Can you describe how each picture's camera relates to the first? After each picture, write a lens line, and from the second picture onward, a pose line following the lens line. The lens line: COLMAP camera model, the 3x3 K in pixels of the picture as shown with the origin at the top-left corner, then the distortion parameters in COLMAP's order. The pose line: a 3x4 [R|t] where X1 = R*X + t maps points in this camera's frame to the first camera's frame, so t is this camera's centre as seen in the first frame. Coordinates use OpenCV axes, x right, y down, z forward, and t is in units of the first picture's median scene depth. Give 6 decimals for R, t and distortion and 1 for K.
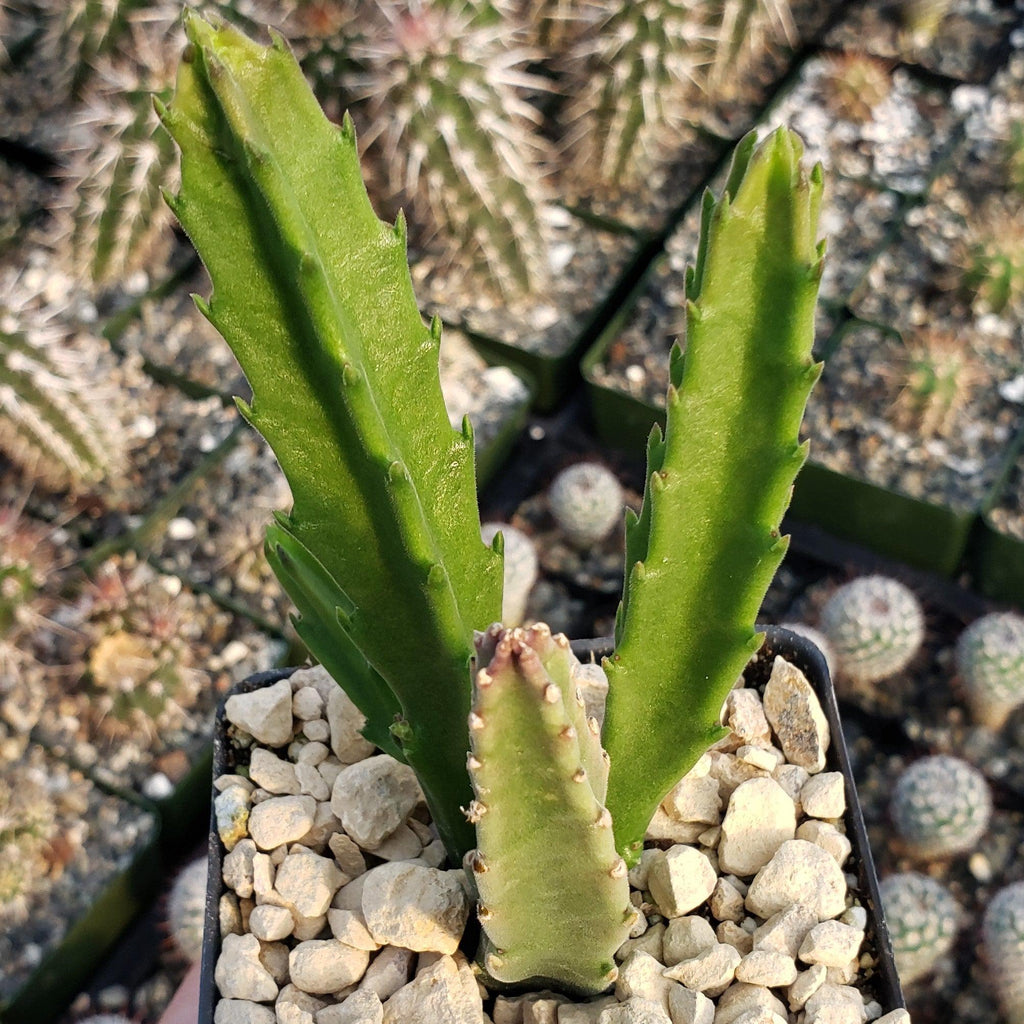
lens RADIAL K [[1783.1, 0, 460.8], [0, 1783.1, 619.2], [0, 0, 1]] dist [0.214503, -1.081323]
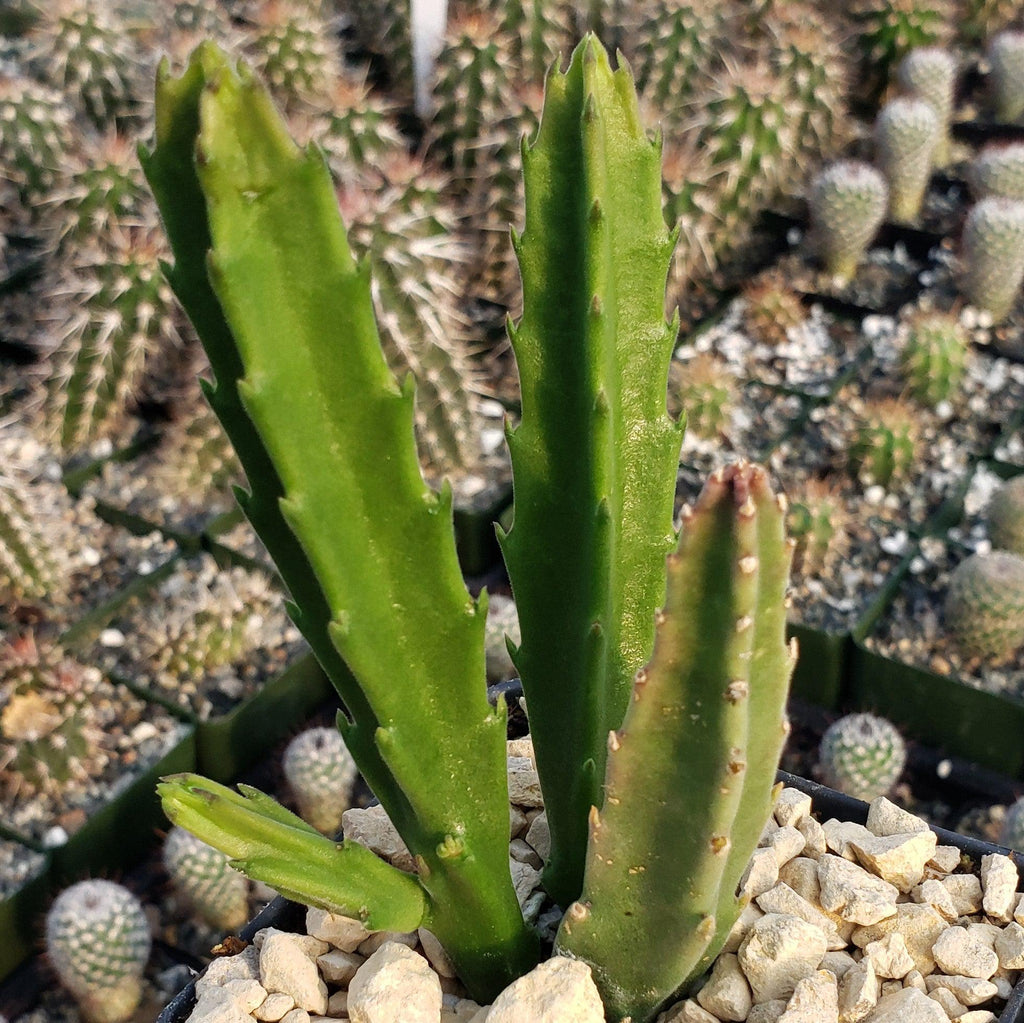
lens RADIAL K [[1814.3, 0, 518.6], [0, 1814.3, 701.2], [0, 0, 1]] dist [0.254051, -1.394349]
pose [[0.999424, 0.027554, -0.019786, 0.107361], [-0.031028, 0.978298, -0.204866, 0.198594], [0.013711, 0.205362, 0.978590, -0.059482]]
